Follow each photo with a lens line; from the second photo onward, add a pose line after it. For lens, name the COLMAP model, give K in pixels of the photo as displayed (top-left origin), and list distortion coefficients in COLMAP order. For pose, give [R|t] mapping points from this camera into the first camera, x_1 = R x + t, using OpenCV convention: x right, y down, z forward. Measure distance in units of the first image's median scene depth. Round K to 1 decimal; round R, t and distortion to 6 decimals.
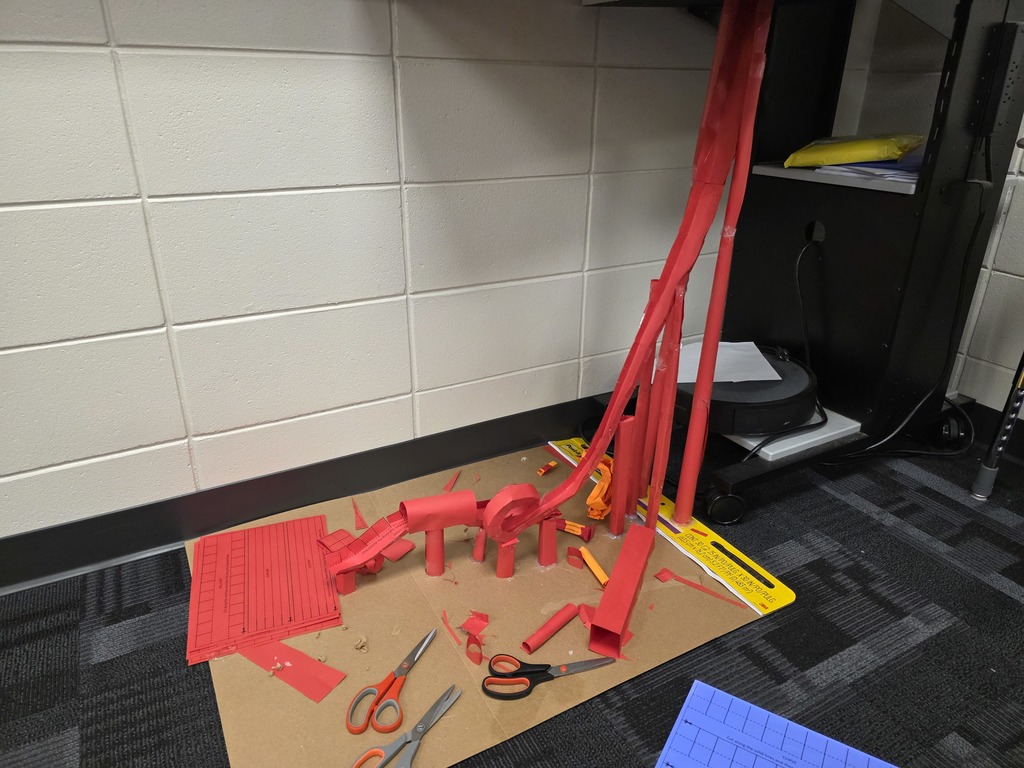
lens RADIAL K [[687.1, 0, 510.3], [0, 687.1, 384.9], [0, 0, 1]] dist [0.032674, -0.033748]
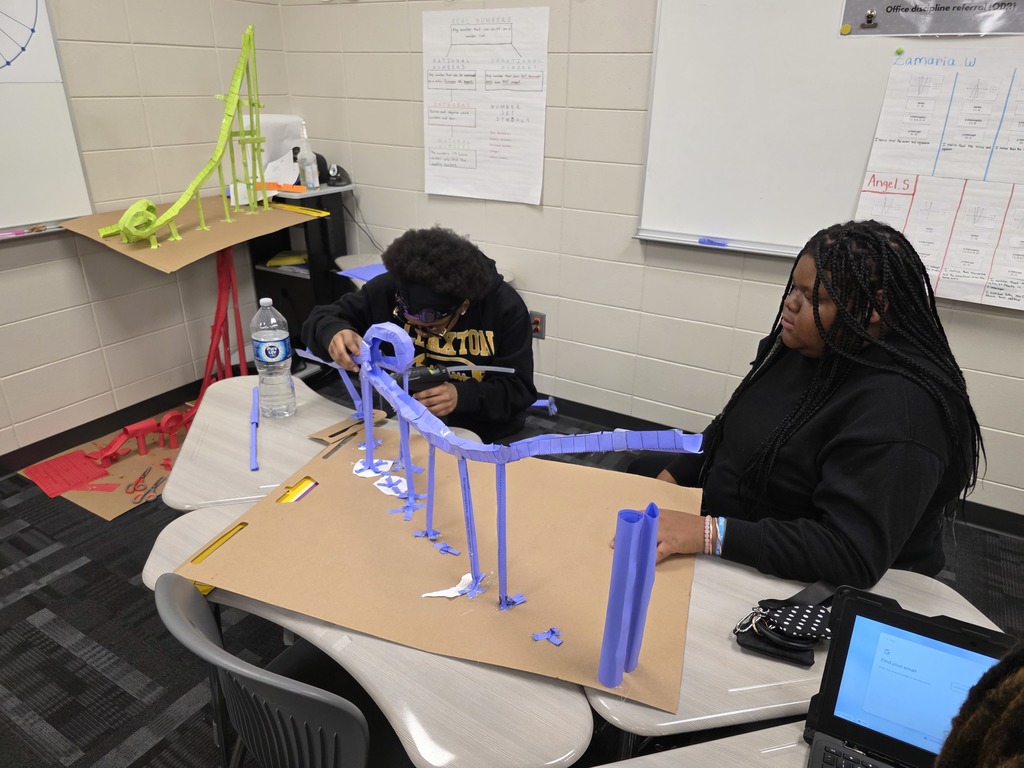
lens RADIAL K [[687.1, 0, 507.6], [0, 687.1, 384.2], [0, 0, 1]] dist [0.032674, -0.033748]
pose [[0.869631, -0.197092, 0.452655, -0.047225], [0.192002, 0.979697, 0.057703, 0.128709], [-0.454837, 0.036730, 0.889817, -1.816350]]
